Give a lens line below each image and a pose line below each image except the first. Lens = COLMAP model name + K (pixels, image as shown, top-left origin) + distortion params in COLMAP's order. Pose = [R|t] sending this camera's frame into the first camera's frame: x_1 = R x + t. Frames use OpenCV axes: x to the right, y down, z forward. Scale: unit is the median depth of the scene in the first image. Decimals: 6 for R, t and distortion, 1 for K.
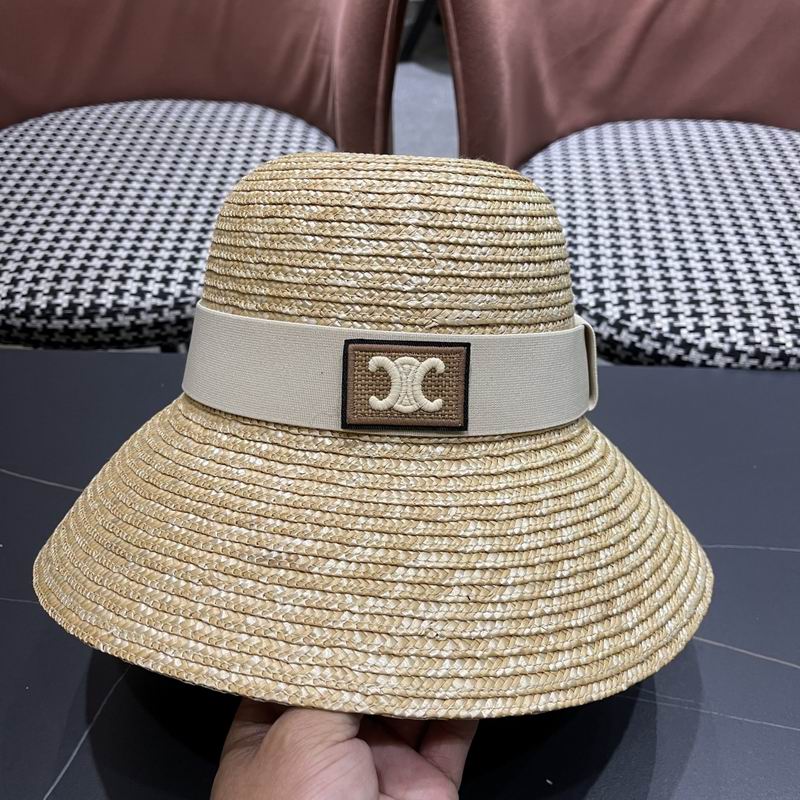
lens RADIAL K [[836.9, 0, 406.1], [0, 836.9, 406.2], [0, 0, 1]] dist [0.015372, 0.000000]
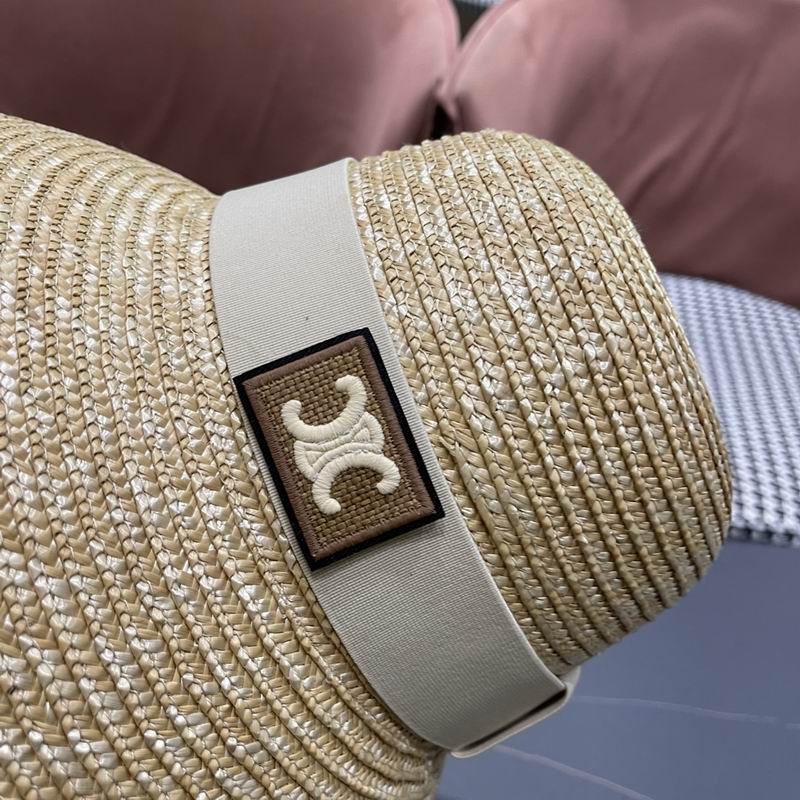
lens RADIAL K [[836.9, 0, 388.2], [0, 836.9, 409.3], [0, 0, 1]] dist [0.015372, 0.000000]
pose [[0.401009, 0.901019, -0.165401, 0.091843], [-0.915040, 0.402552, -0.025588, -0.053916], [0.043527, 0.161609, 0.985894, 0.401041]]
